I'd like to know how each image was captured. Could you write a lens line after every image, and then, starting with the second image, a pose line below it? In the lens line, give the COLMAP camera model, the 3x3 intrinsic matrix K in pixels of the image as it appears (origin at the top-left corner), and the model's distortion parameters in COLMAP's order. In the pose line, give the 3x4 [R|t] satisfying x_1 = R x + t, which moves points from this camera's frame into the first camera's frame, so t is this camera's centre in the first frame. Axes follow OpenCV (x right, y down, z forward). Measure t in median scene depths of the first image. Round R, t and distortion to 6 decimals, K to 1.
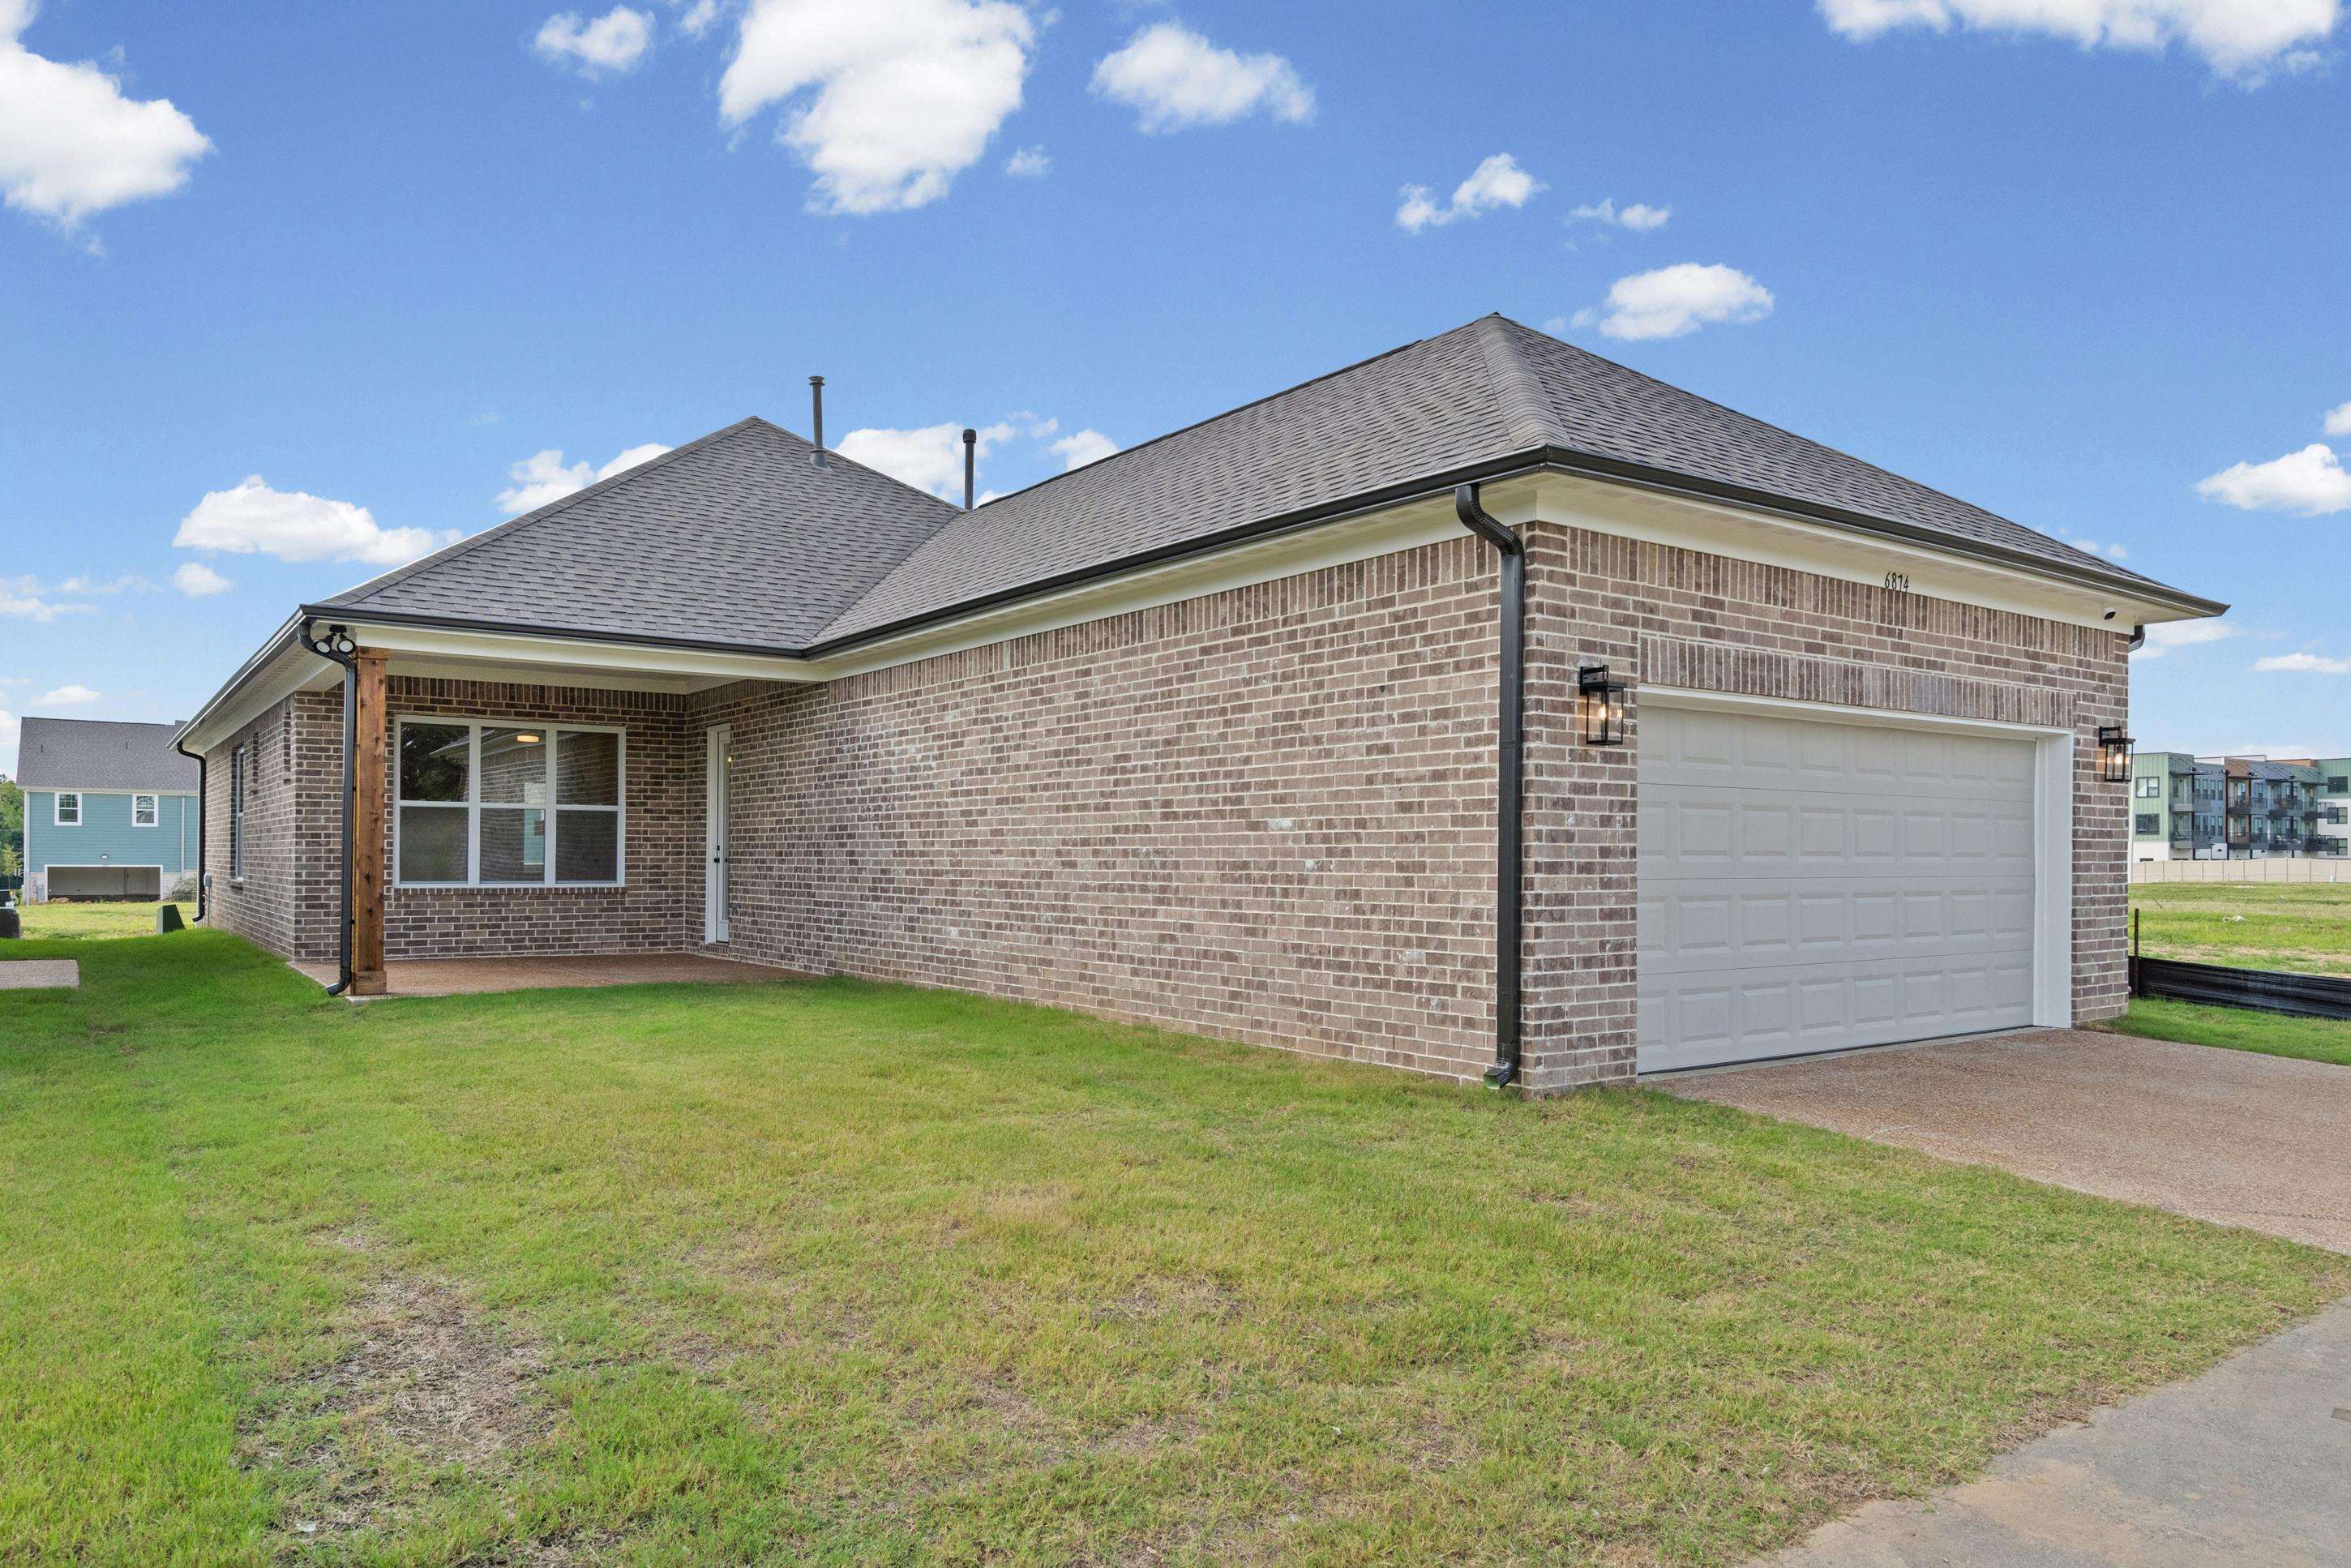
lens RADIAL K [[1517.5, 0, 1194.6], [0, 1517.5, 859.3], [0, 0, 1]] dist [0.000955, -0.000621]
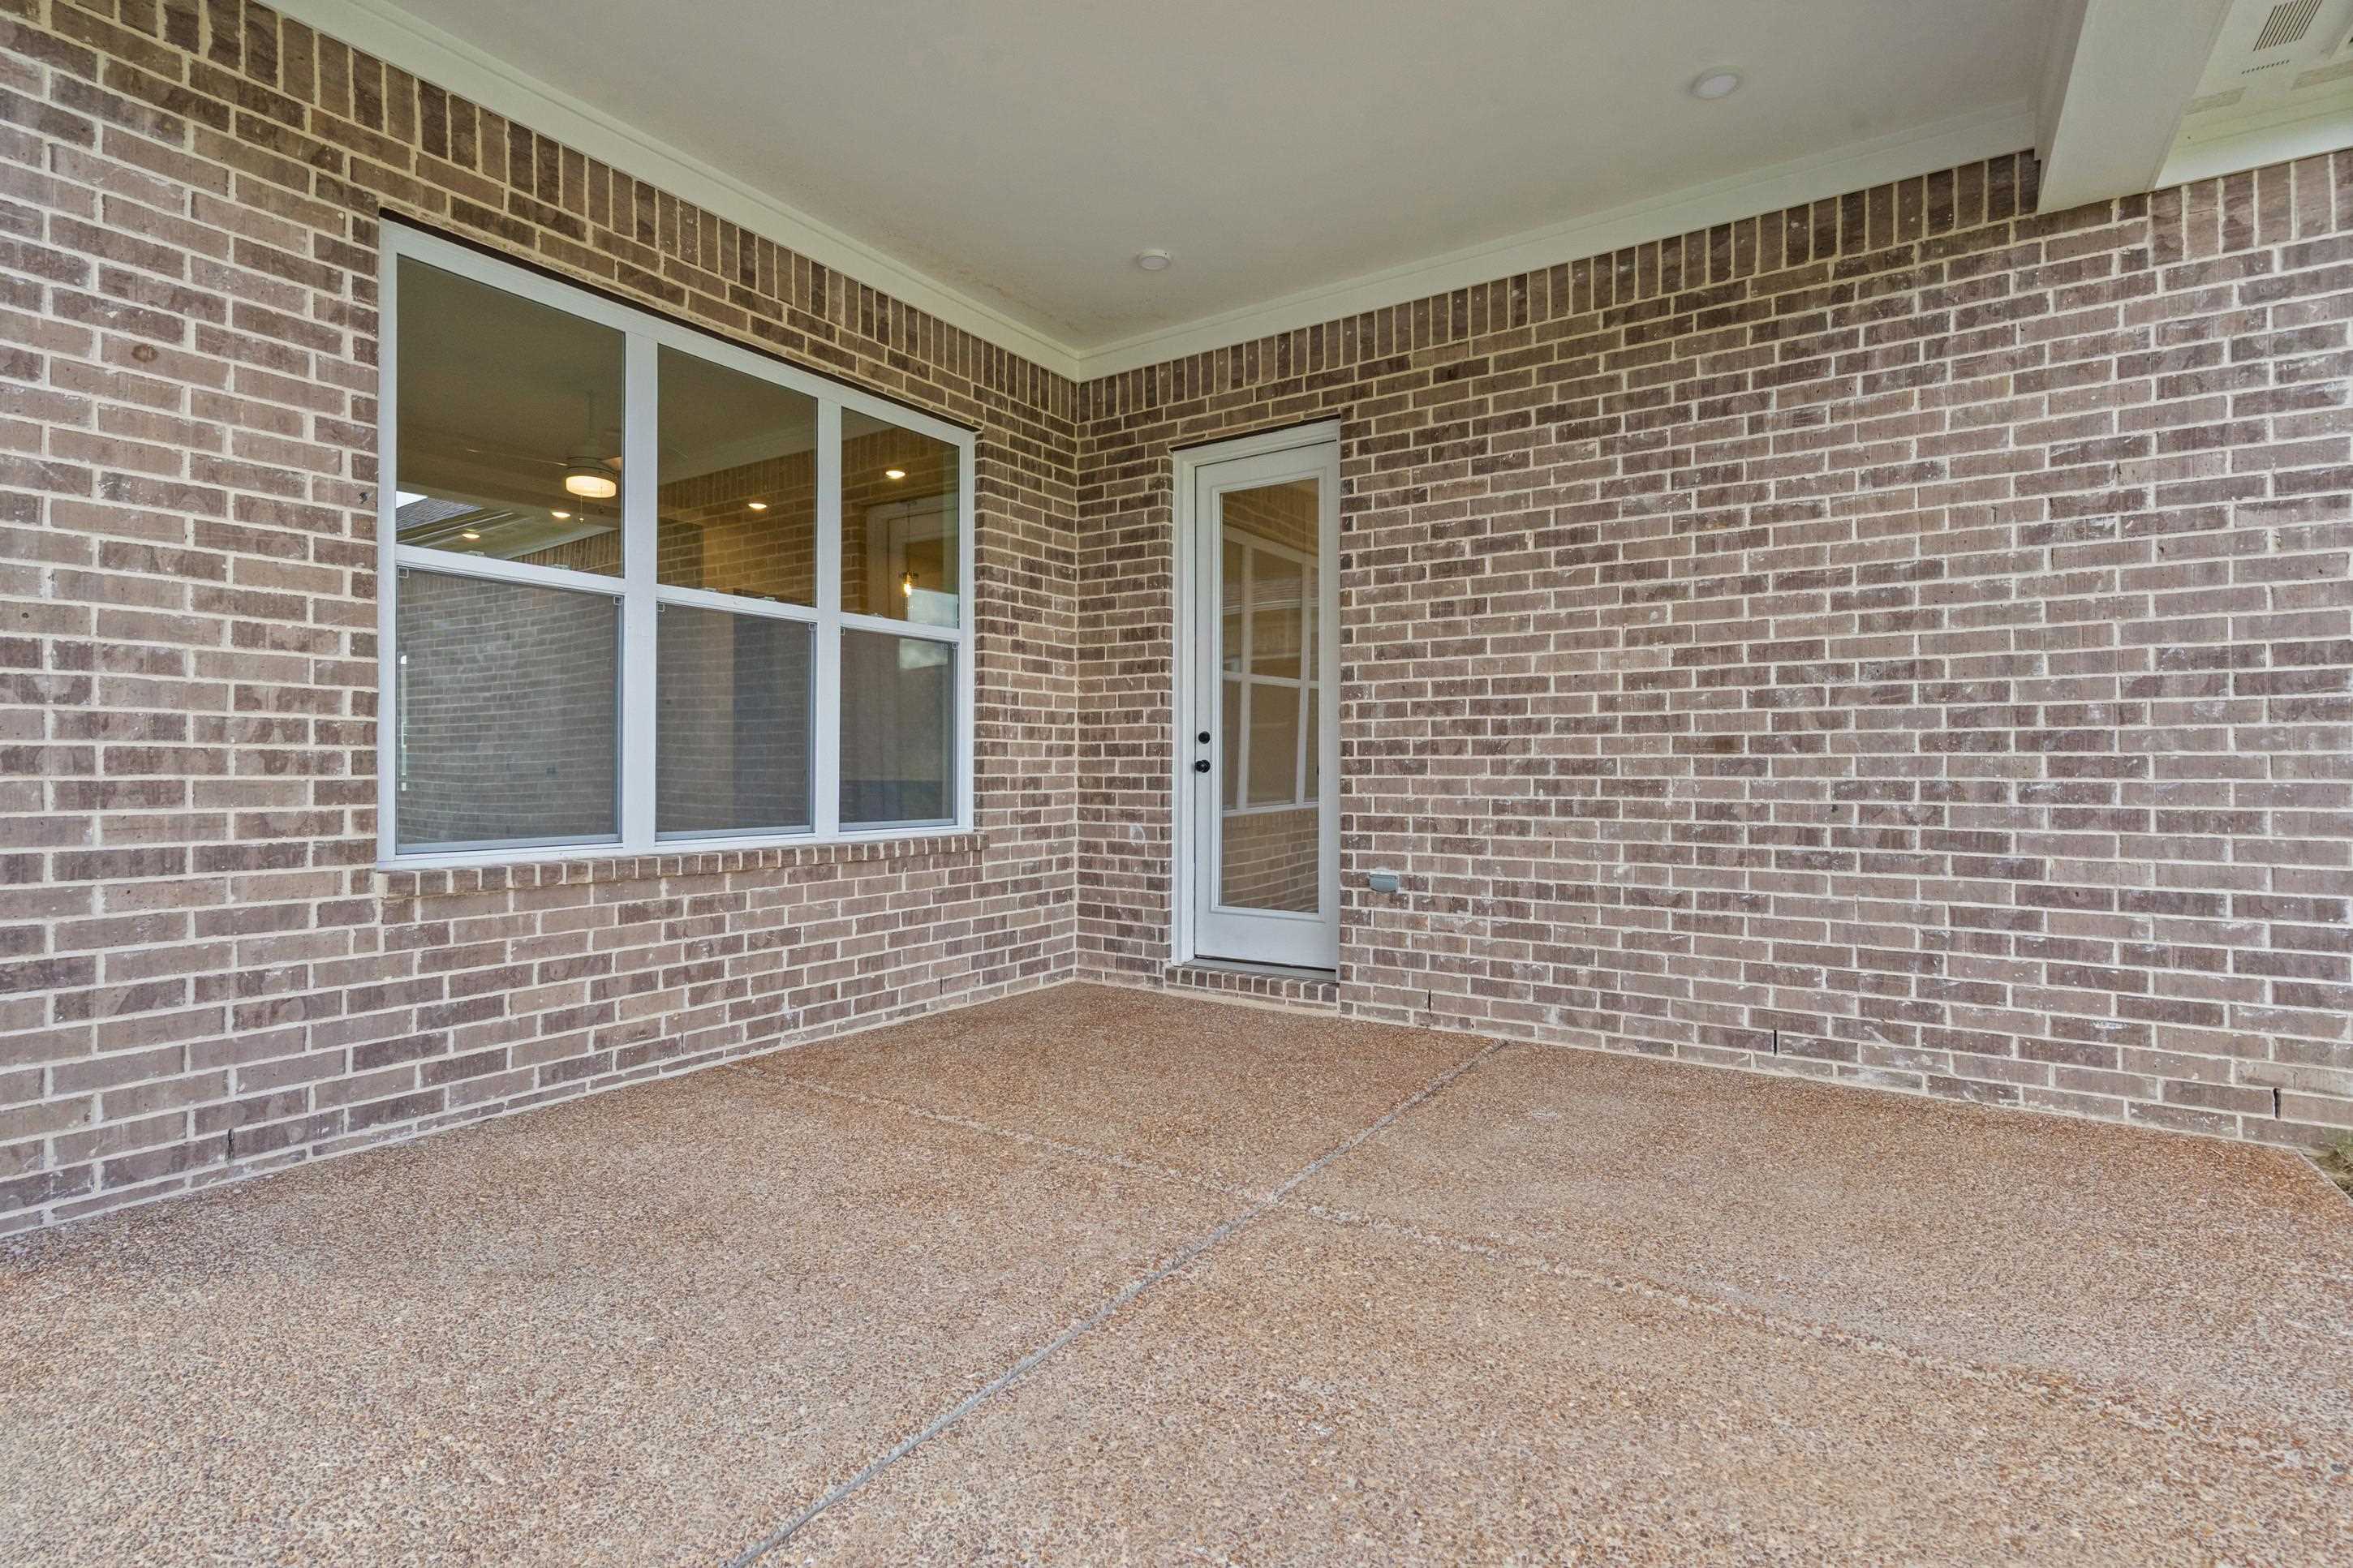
lens RADIAL K [[1106.0, 0, 1171.3], [0, 1106.0, 774.4], [0, 0, 1]] dist [0.001398, 0.000519]
pose [[0.941236, -0.003453, 0.337732, -0.455130], [0.002091, 0.999988, 0.004398, 0.001566], [-0.337743, -0.003434, 0.941232, 0.759522]]
